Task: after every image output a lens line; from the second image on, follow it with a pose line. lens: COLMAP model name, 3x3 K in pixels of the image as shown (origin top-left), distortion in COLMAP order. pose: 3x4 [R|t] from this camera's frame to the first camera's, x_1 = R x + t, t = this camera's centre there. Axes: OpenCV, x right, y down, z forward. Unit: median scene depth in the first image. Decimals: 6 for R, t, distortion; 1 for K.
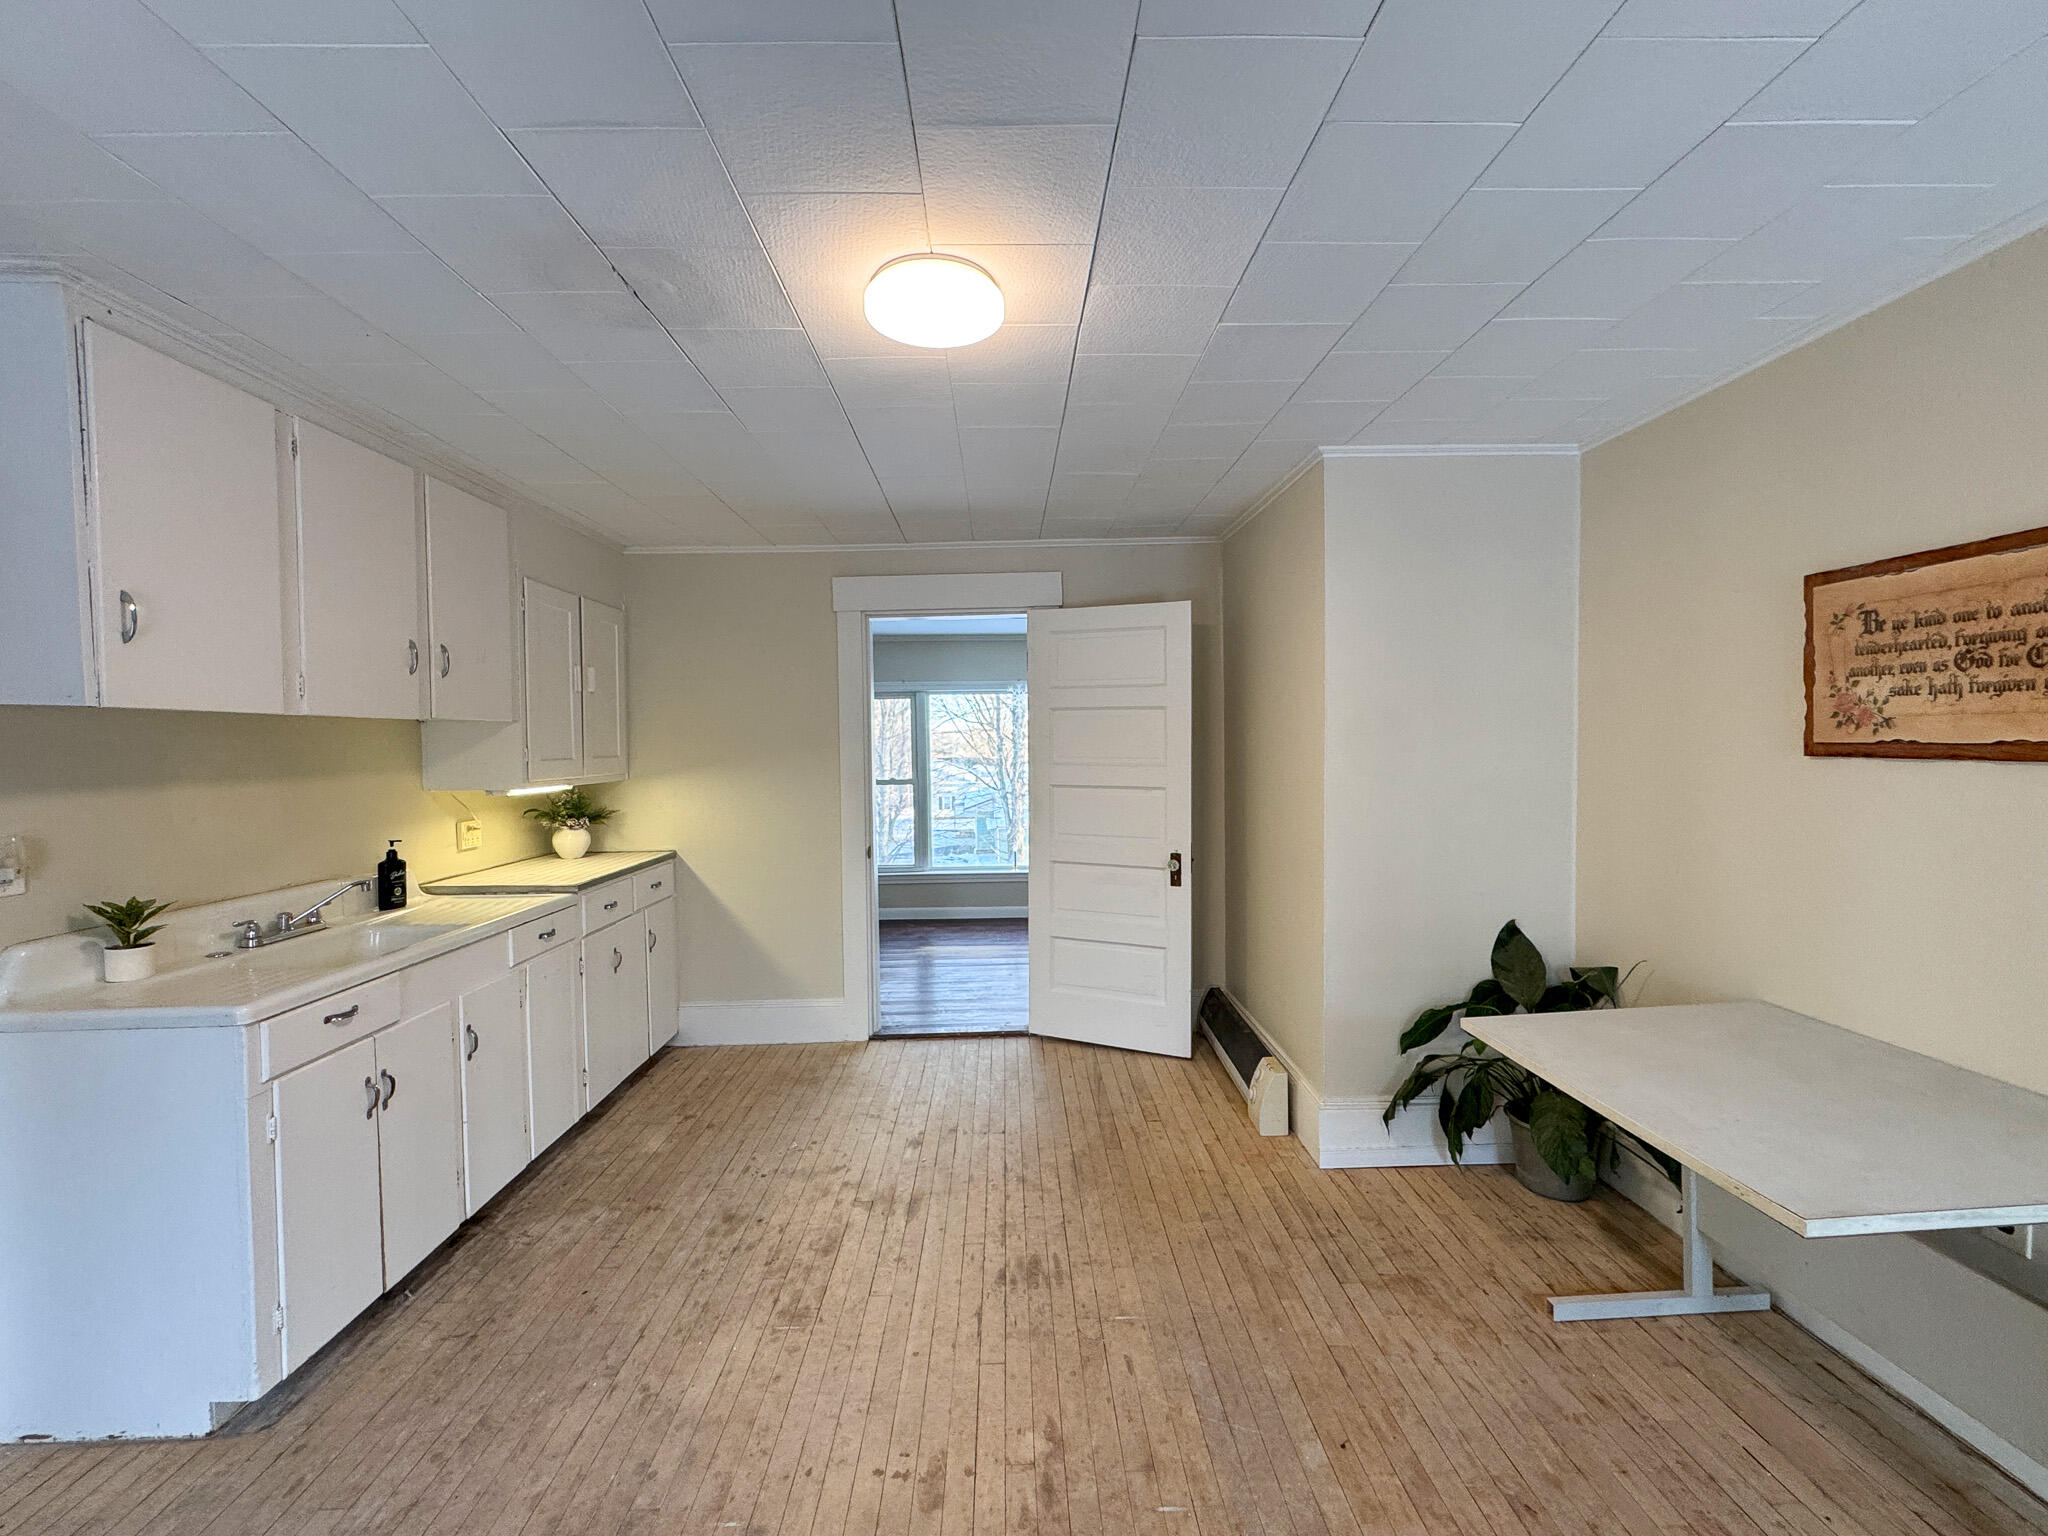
lens RADIAL K [[862.3, 0, 1024.0], [0, 862.3, 768.0], [0, 0, 1]] dist [0.001418, 0.000281]
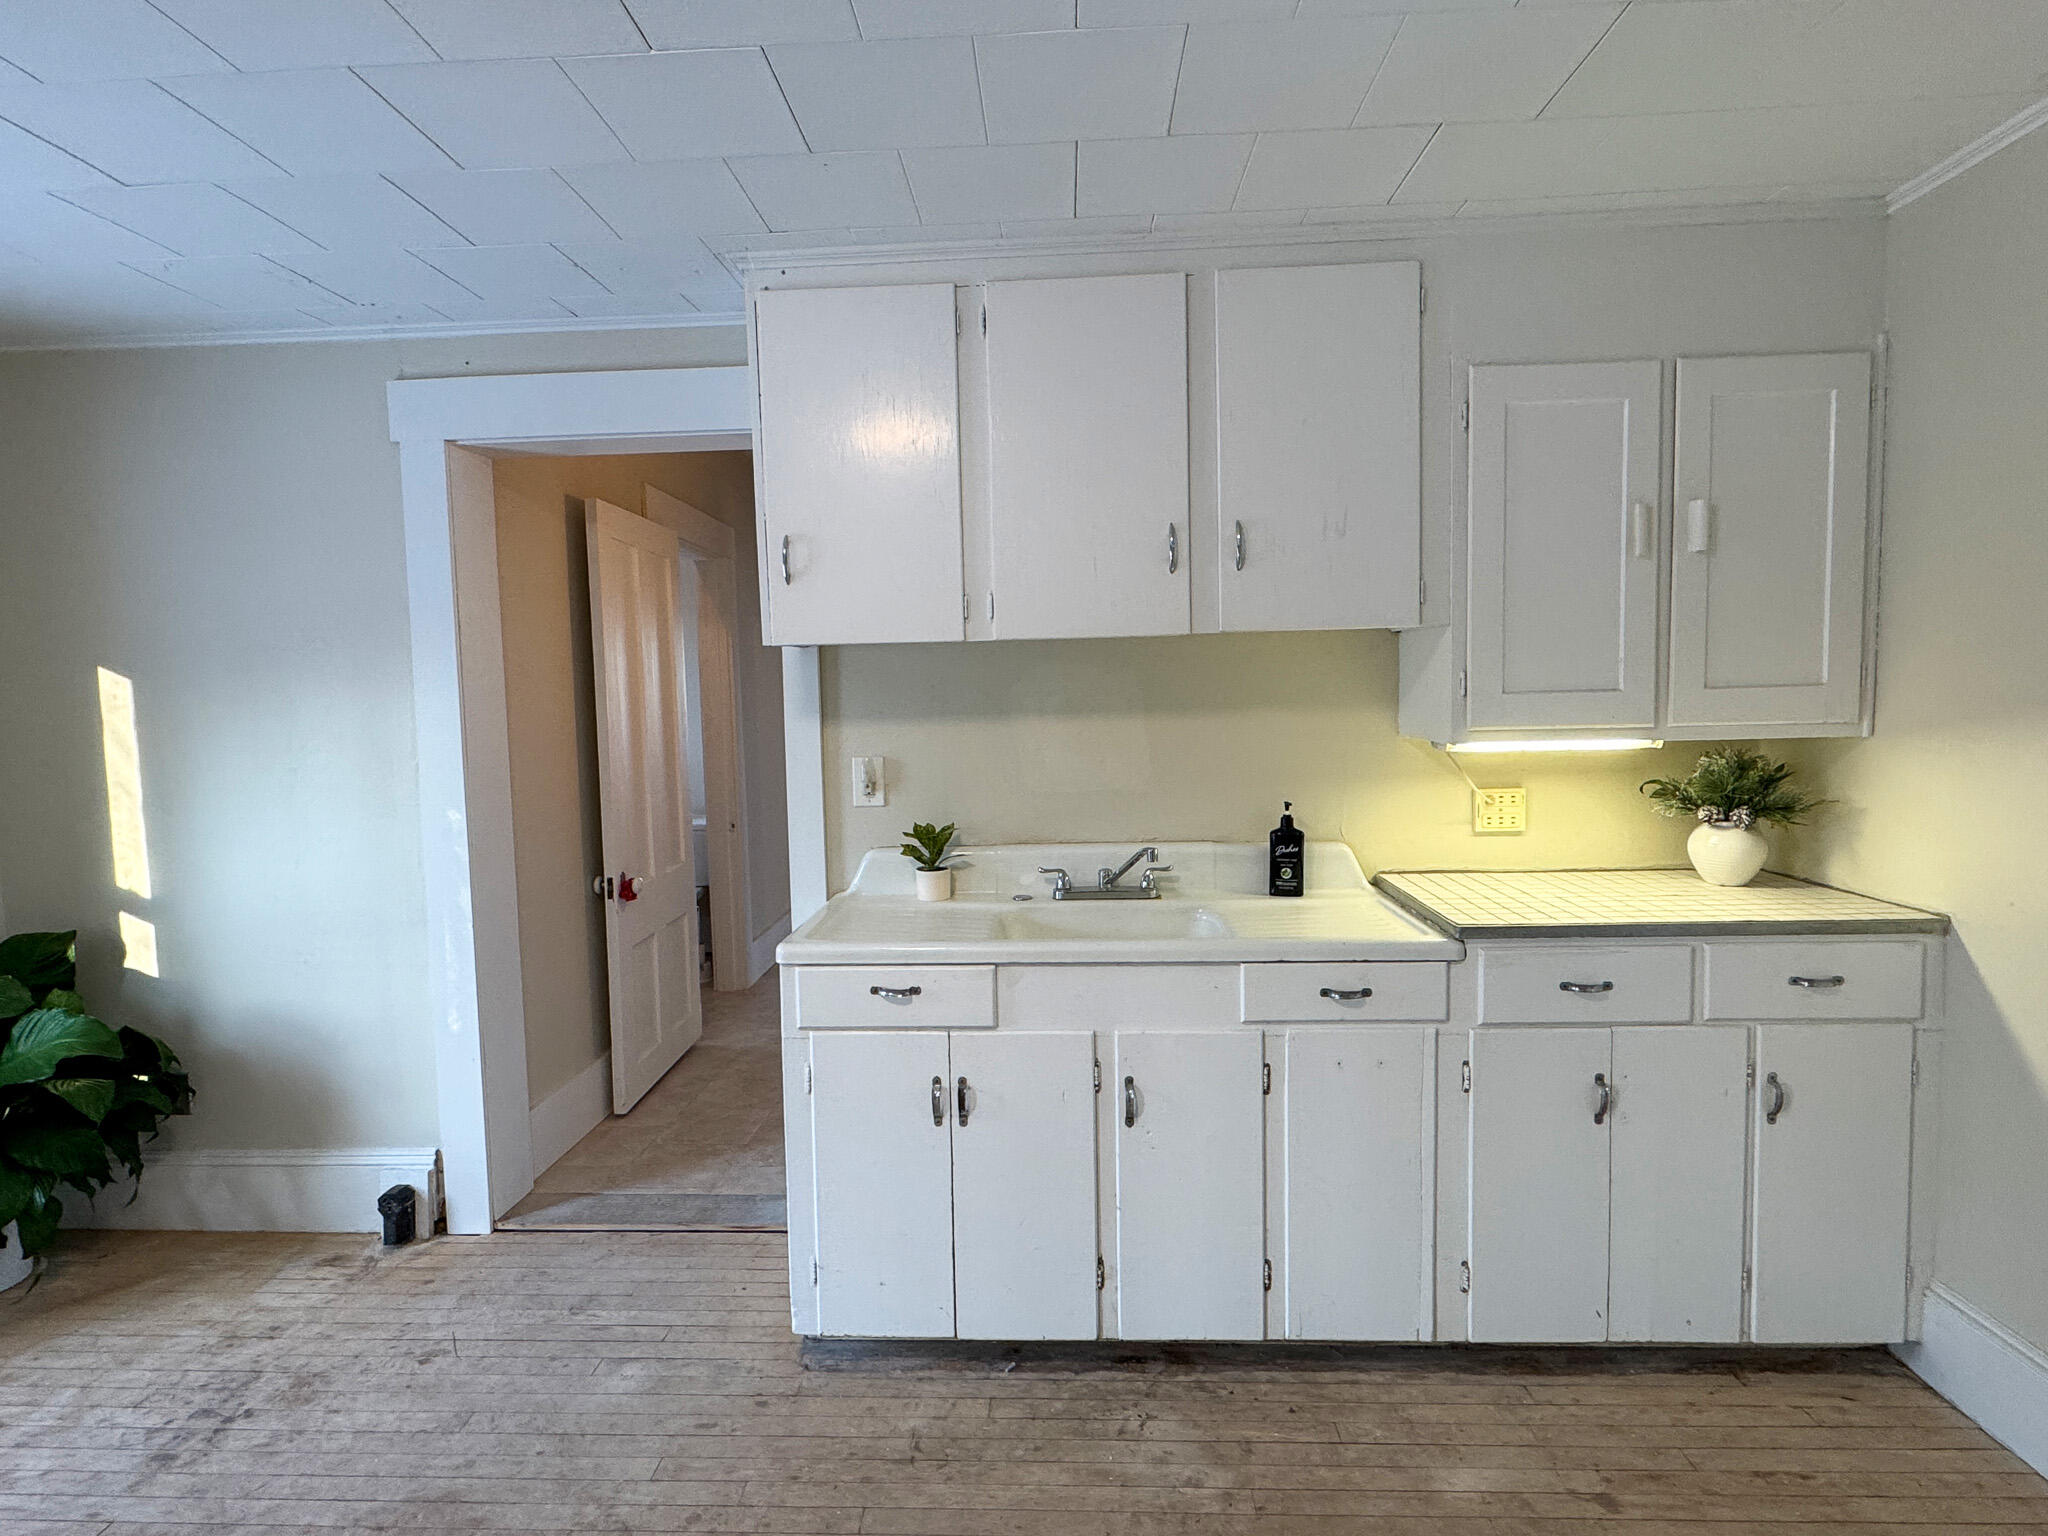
lens RADIAL K [[1075.6, 0, 1024.0], [0, 1075.6, 768.0], [0, 0, 1]] dist [-0.002038, -0.000349]
pose [[-0.073074, 0.084964, -0.993701, 0.171565], [-0.006344, 0.996305, 0.085653, -0.019753], [0.997306, 0.012563, -0.072265, 0.829673]]
